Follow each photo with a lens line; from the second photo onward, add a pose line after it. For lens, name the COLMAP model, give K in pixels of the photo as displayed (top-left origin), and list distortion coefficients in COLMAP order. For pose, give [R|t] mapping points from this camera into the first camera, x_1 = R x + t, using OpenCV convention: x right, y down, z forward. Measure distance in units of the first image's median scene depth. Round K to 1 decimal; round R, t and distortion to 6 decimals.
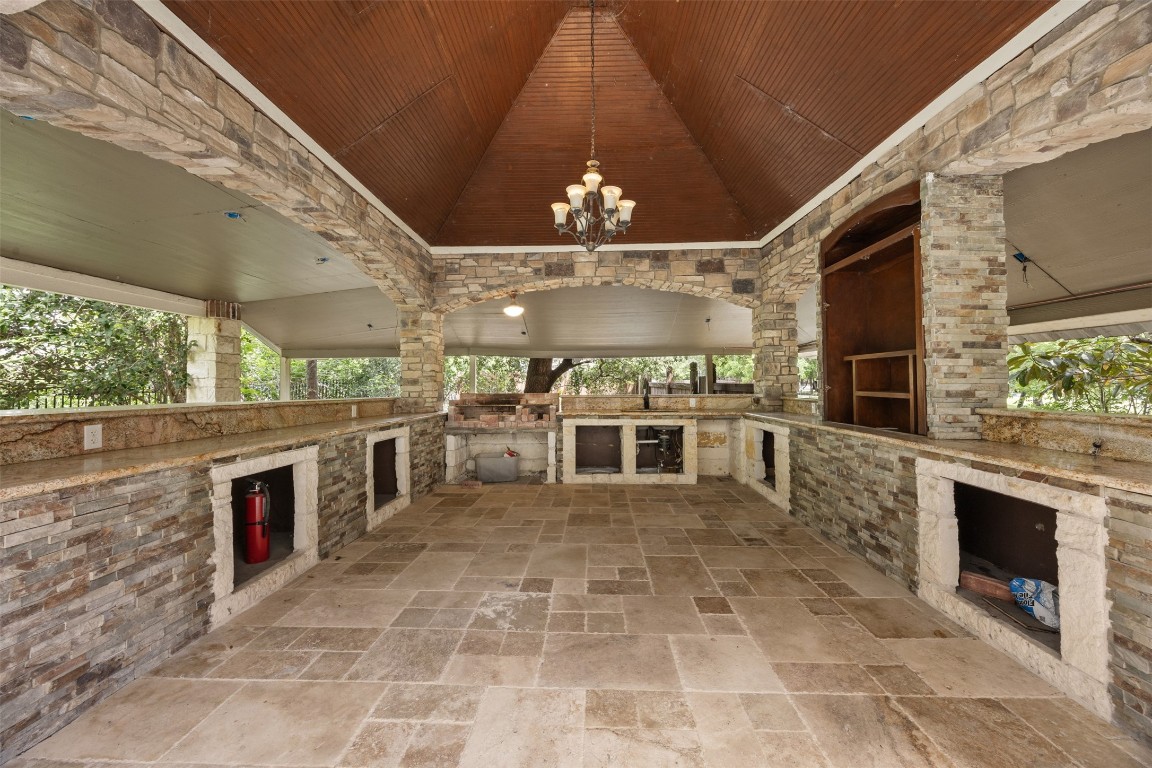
lens RADIAL K [[440.4, 0, 577.8], [0, 440.4, 375.4], [0, 0, 1]] dist [-0.001795, -0.000530]
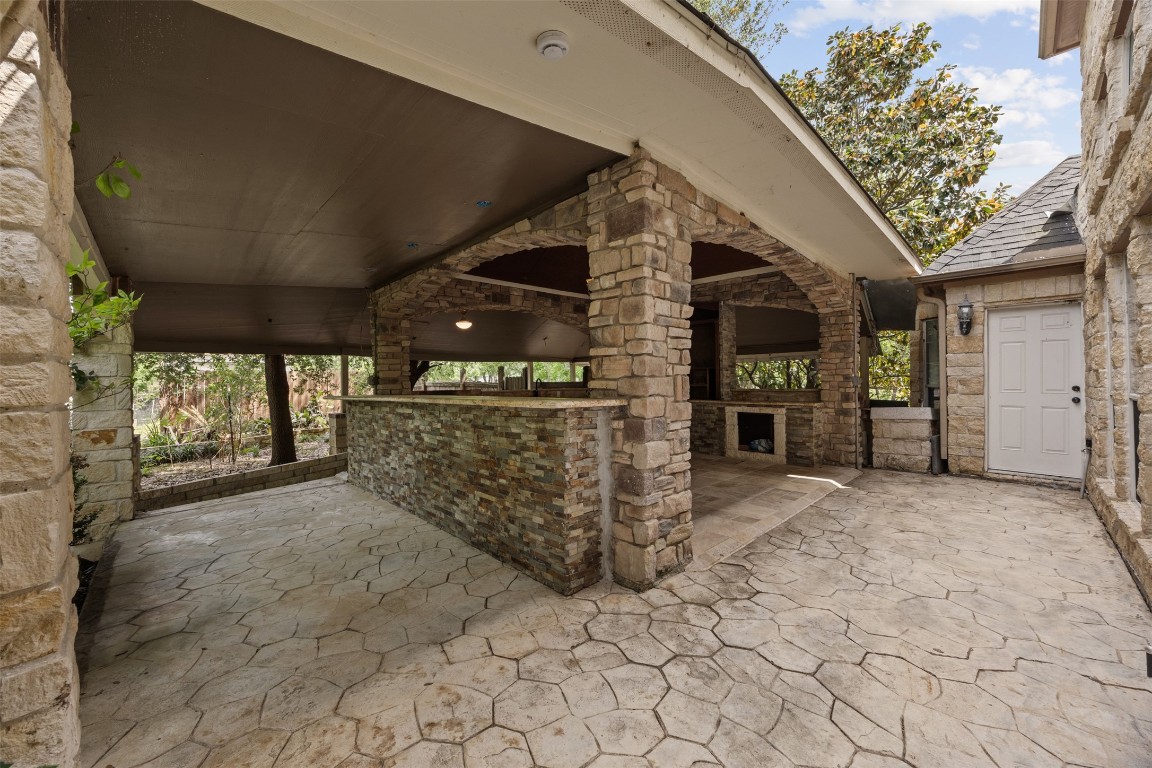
lens RADIAL K [[440.4, 0, 580.5], [0, 440.4, 383.9], [0, 0, 1]] dist [-0.001795, -0.000530]
pose [[0.702296, -0.006557, 0.711855, -1.759058], [-0.005798, 0.999872, 0.014931, 0.006714], [-0.711862, -0.014613, 0.702168, -0.283454]]
